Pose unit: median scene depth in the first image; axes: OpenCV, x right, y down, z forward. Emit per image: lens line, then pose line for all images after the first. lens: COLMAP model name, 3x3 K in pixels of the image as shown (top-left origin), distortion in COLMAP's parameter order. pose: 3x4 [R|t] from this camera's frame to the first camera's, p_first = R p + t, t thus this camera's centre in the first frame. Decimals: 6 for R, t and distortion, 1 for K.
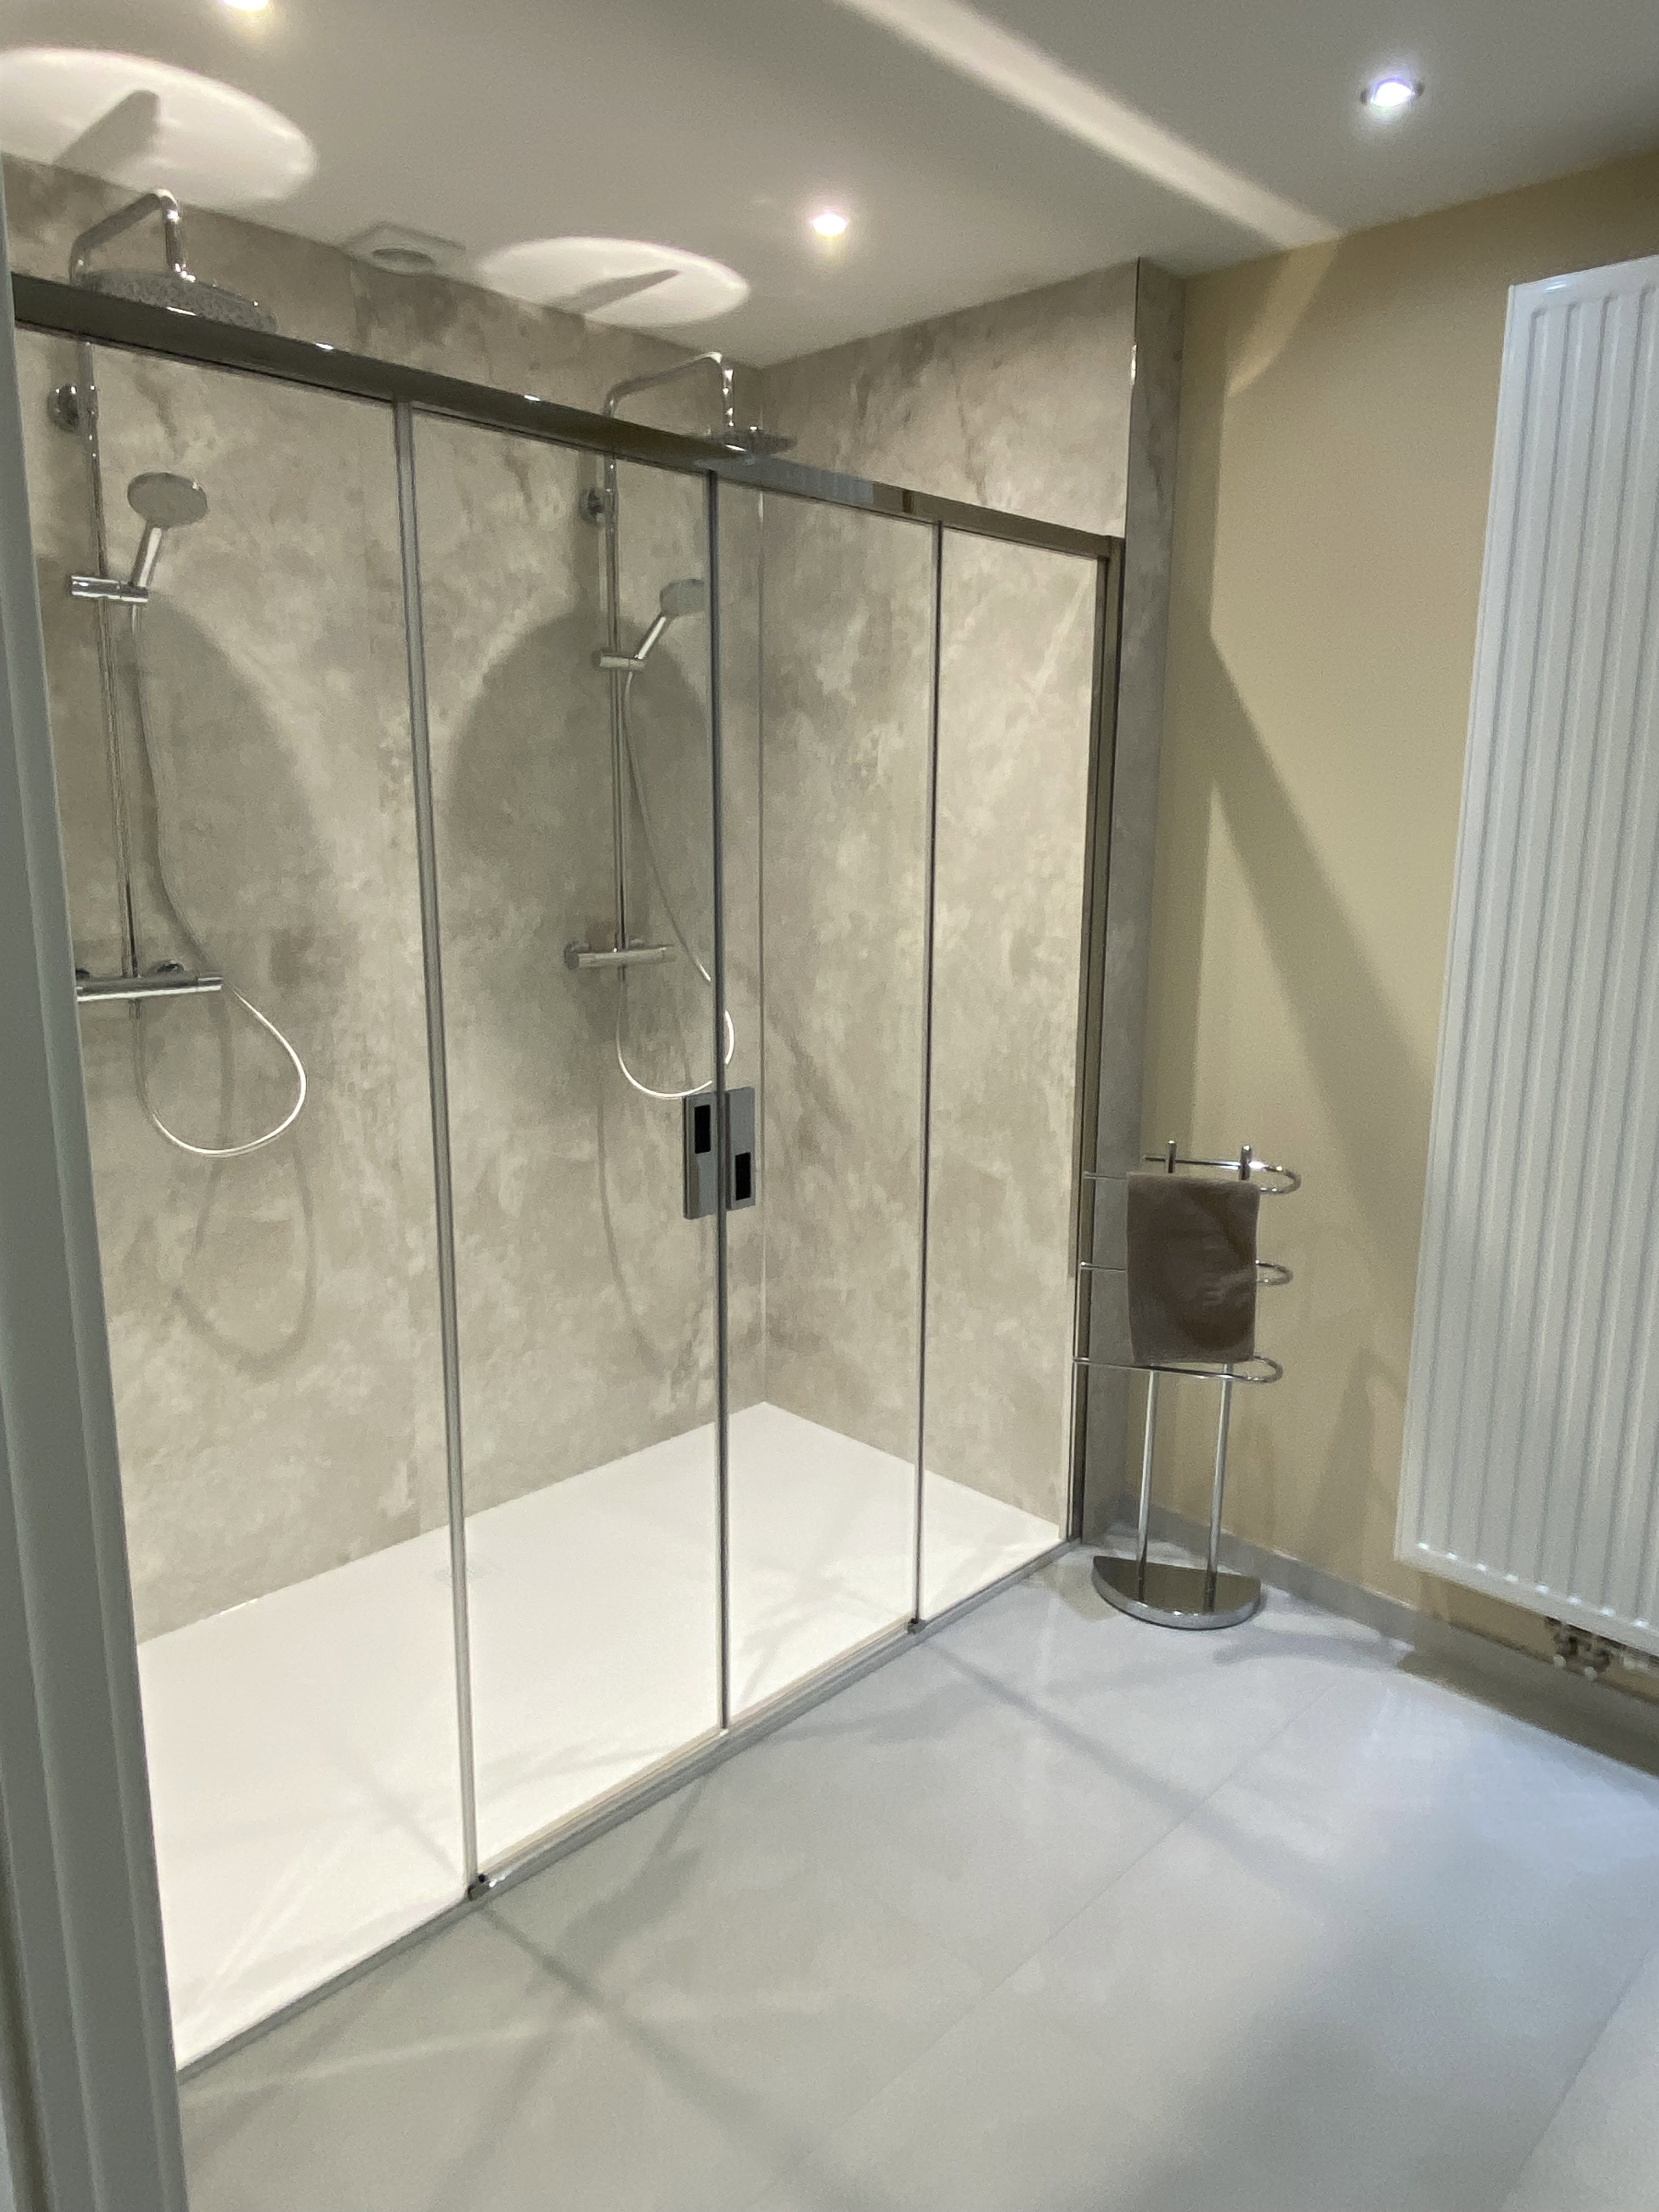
lens RADIAL K [[1438.5, 0, 843.8], [0, 1438.5, 1104.2], [0, 0, 1]] dist [0.145603, -0.180568]
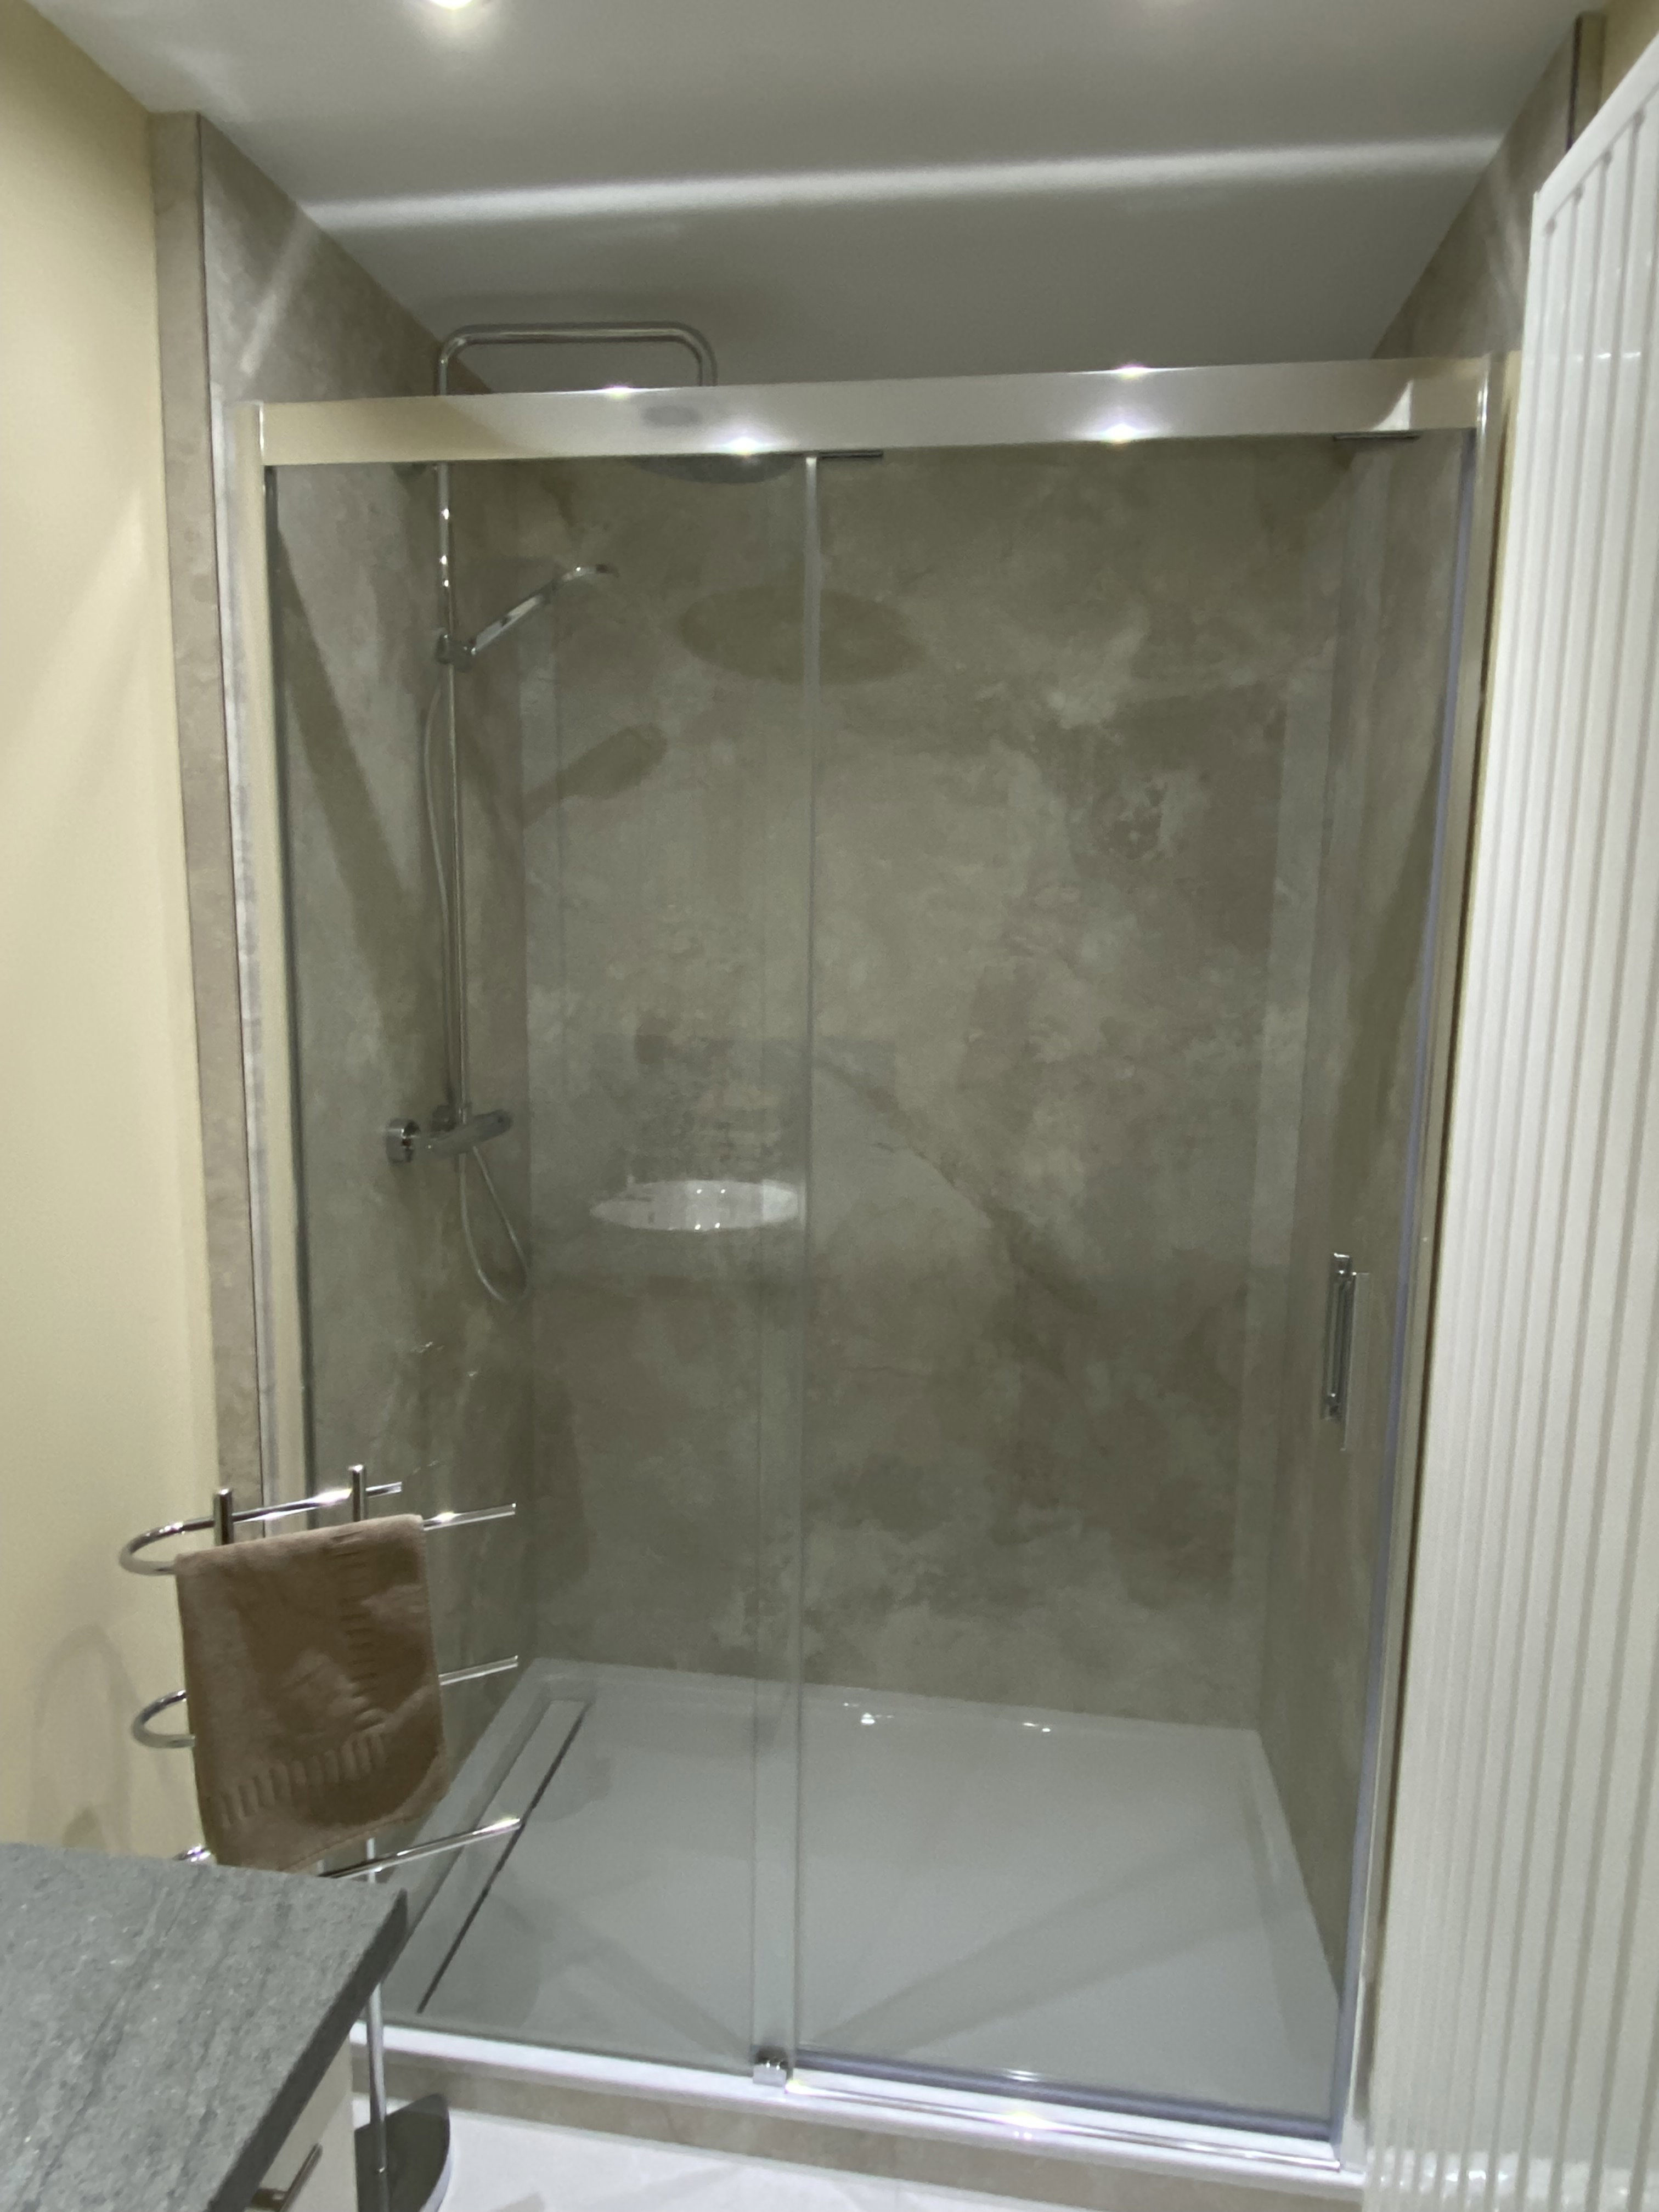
lens RADIAL K [[1329.5, 0, 829.5], [0, 1329.5, 1106.0], [0, 0, 1]] dist [0.052545, -0.060791]
pose [[0.808793, -0.087433, 0.581558, -0.611370], [0.105262, 0.994440, 0.003115, -0.125694], [-0.578597, 0.058697, 0.813499, 0.622036]]
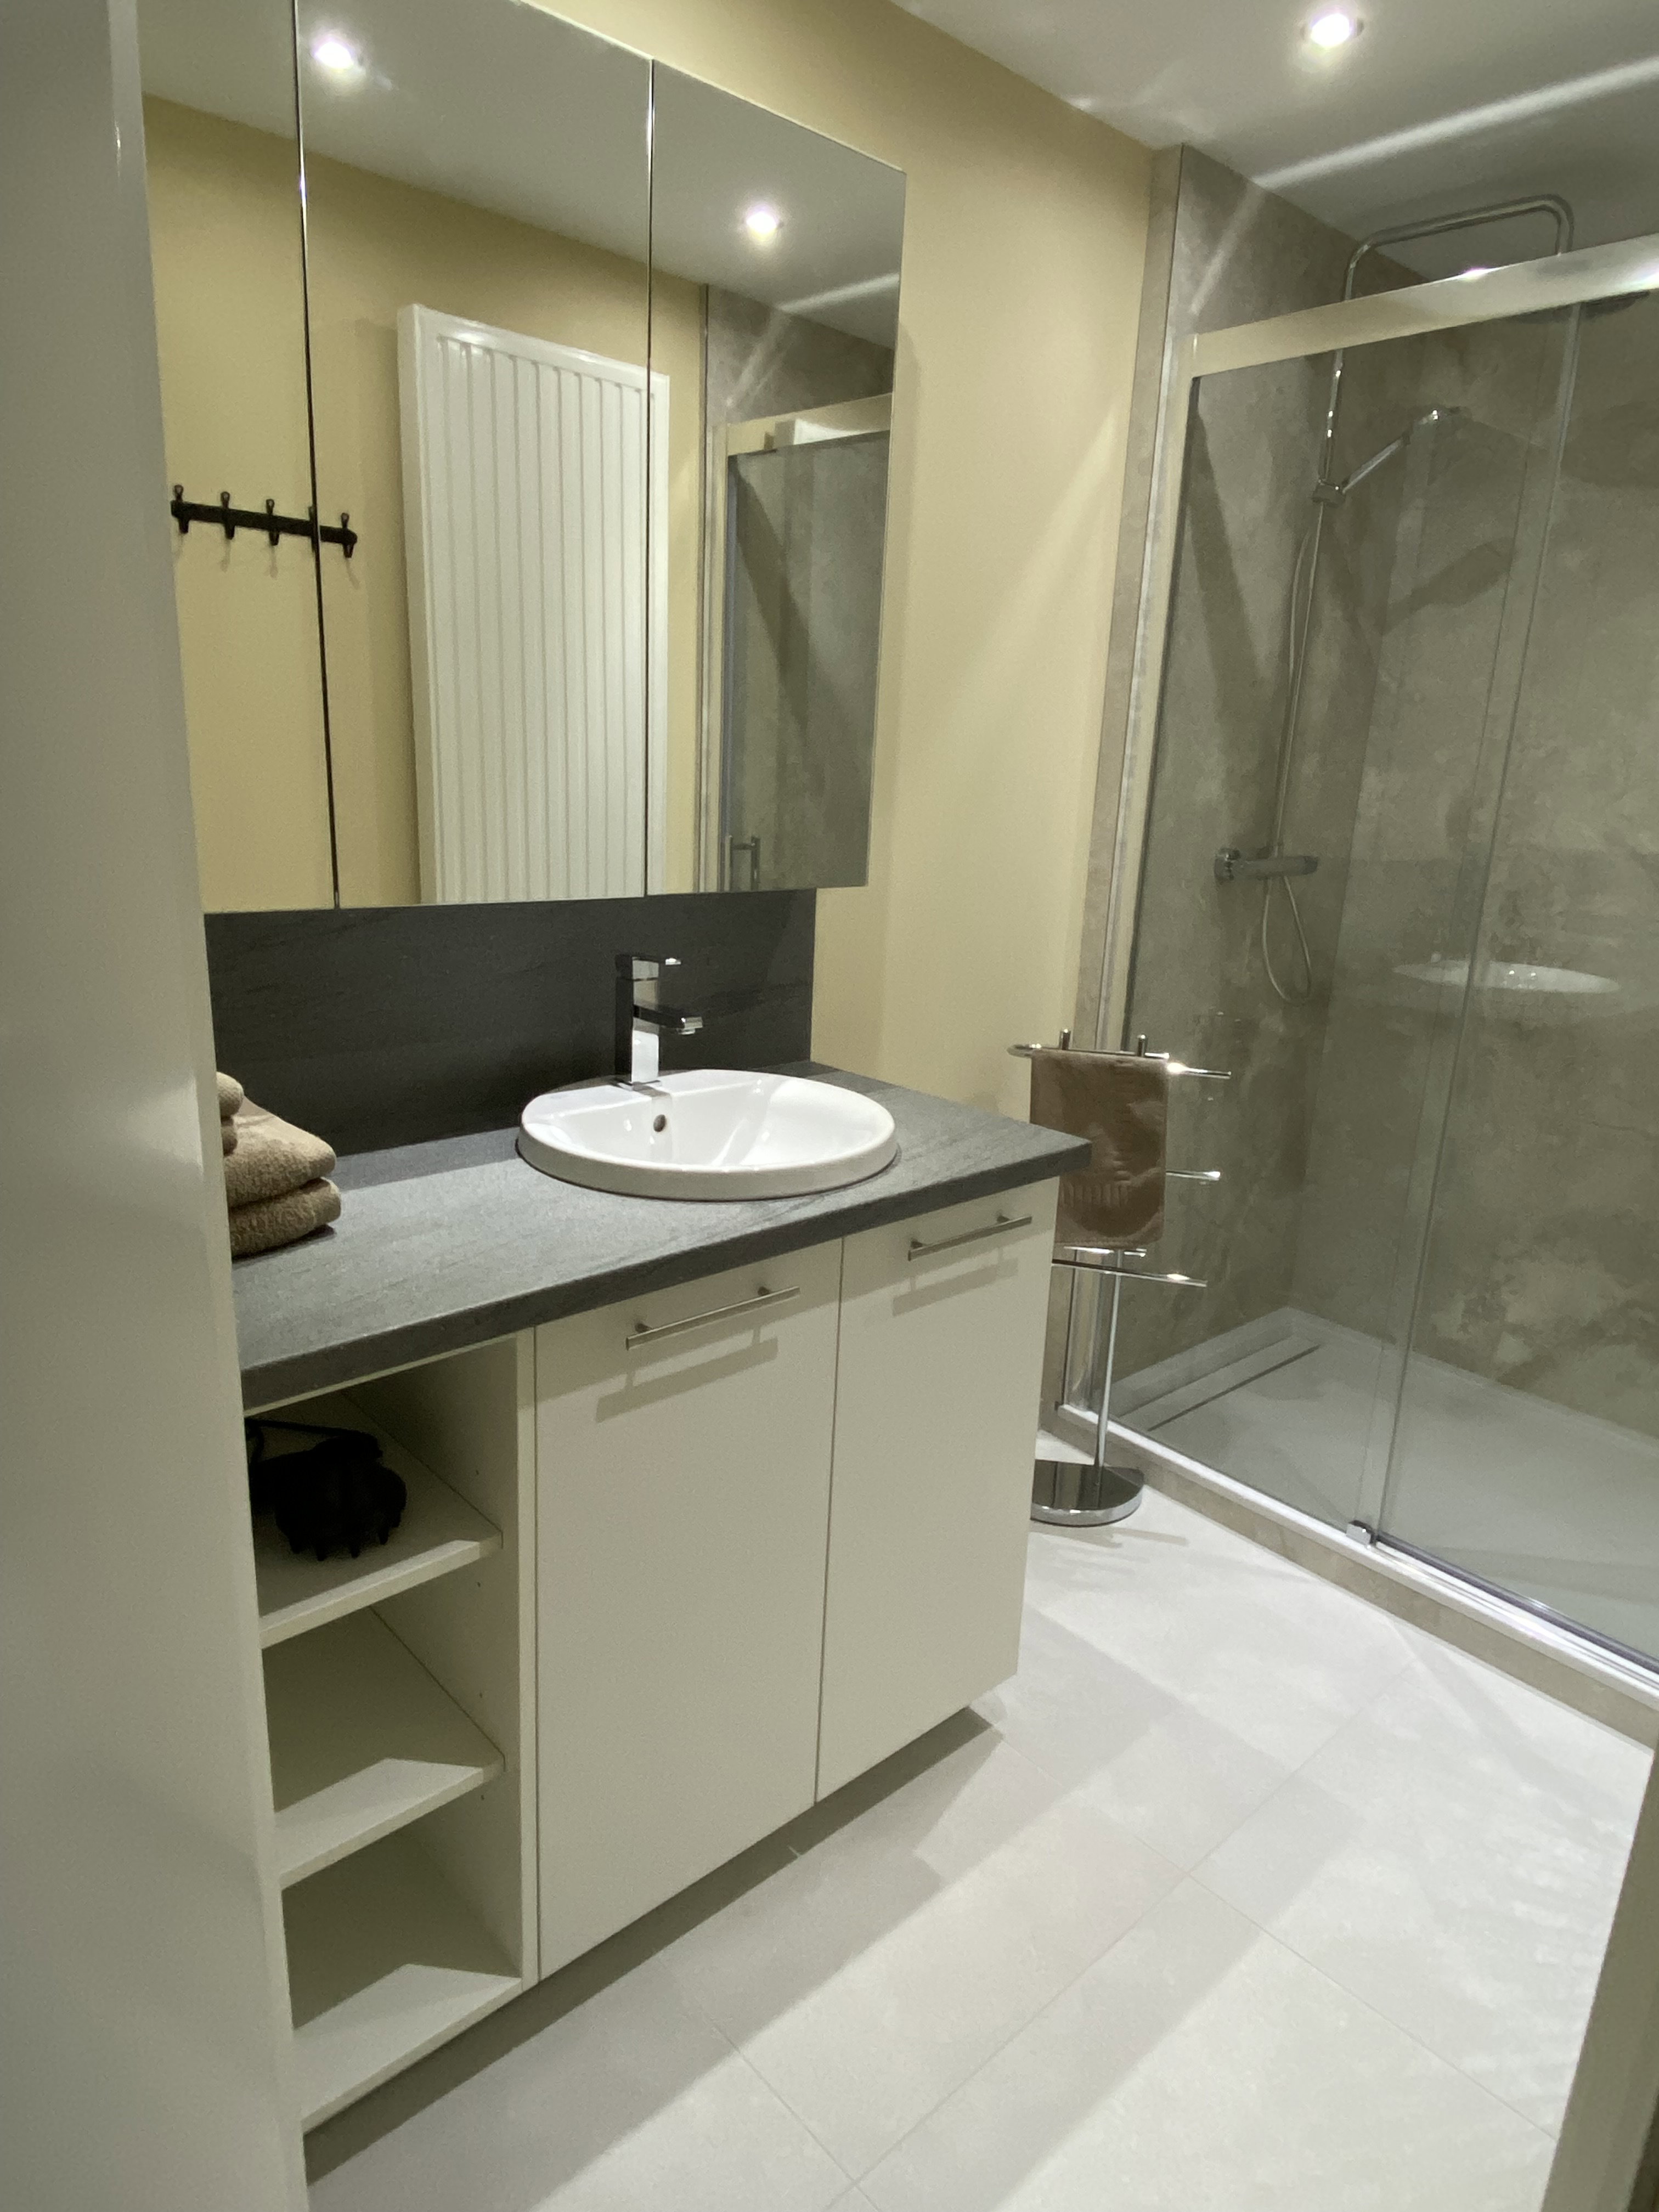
lens RADIAL K [[1322.3, 0, 847.1], [0, 1322.3, 1111.1], [0, 0, 1]] dist [0.099520, -0.103198]
pose [[0.997921, 0.043557, -0.047499, -0.612113], [-0.040023, 0.996530, 0.072984, -0.009314], [0.050513, -0.070931, 0.996201, 0.316225]]
